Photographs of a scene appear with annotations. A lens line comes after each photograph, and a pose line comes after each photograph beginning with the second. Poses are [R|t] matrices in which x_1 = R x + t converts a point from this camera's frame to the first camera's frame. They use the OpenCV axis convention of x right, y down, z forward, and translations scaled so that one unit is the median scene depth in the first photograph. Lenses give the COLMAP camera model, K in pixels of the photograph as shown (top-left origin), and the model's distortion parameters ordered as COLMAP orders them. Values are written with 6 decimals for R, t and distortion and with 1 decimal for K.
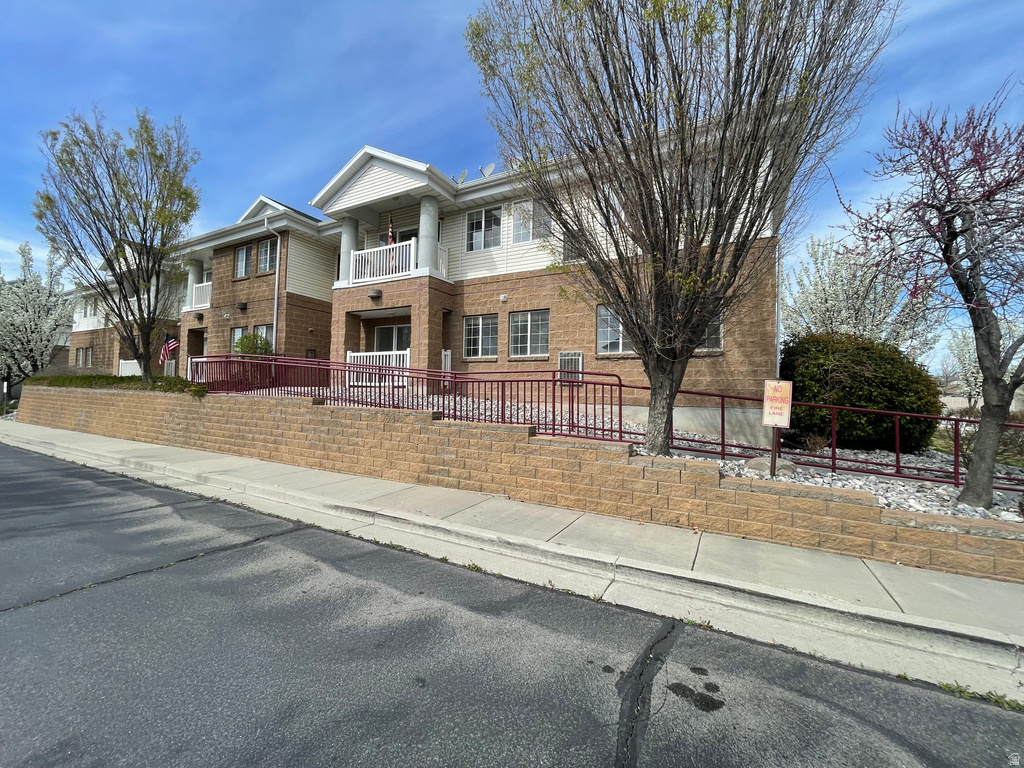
lens RADIAL K [[418.0, 0, 510.3], [0, 418.0, 381.2], [0, 0, 1]] dist [-0.001012, -0.000471]
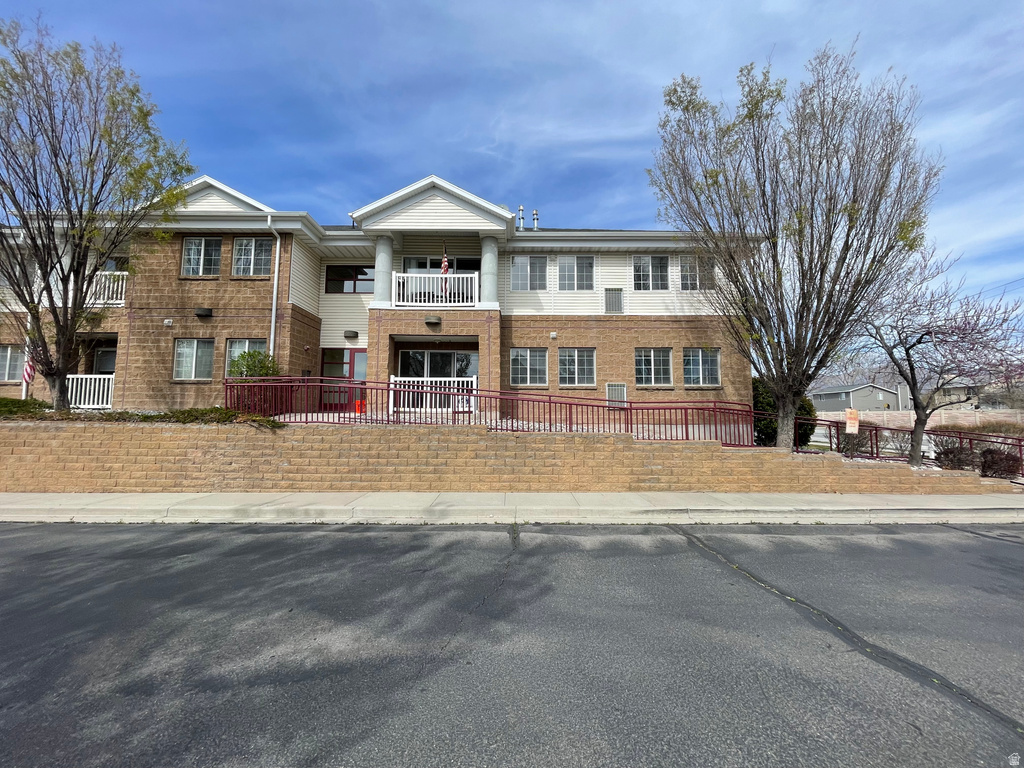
lens RADIAL K [[418.0, 0, 509.6], [0, 418.0, 380.6], [0, 0, 1]] dist [-0.001012, -0.000471]
pose [[0.876063, 0.022716, 0.481661, -0.677933], [-0.000019, 0.998891, -0.047074, -0.016721], [-0.482196, 0.041231, 0.875093, 0.037738]]
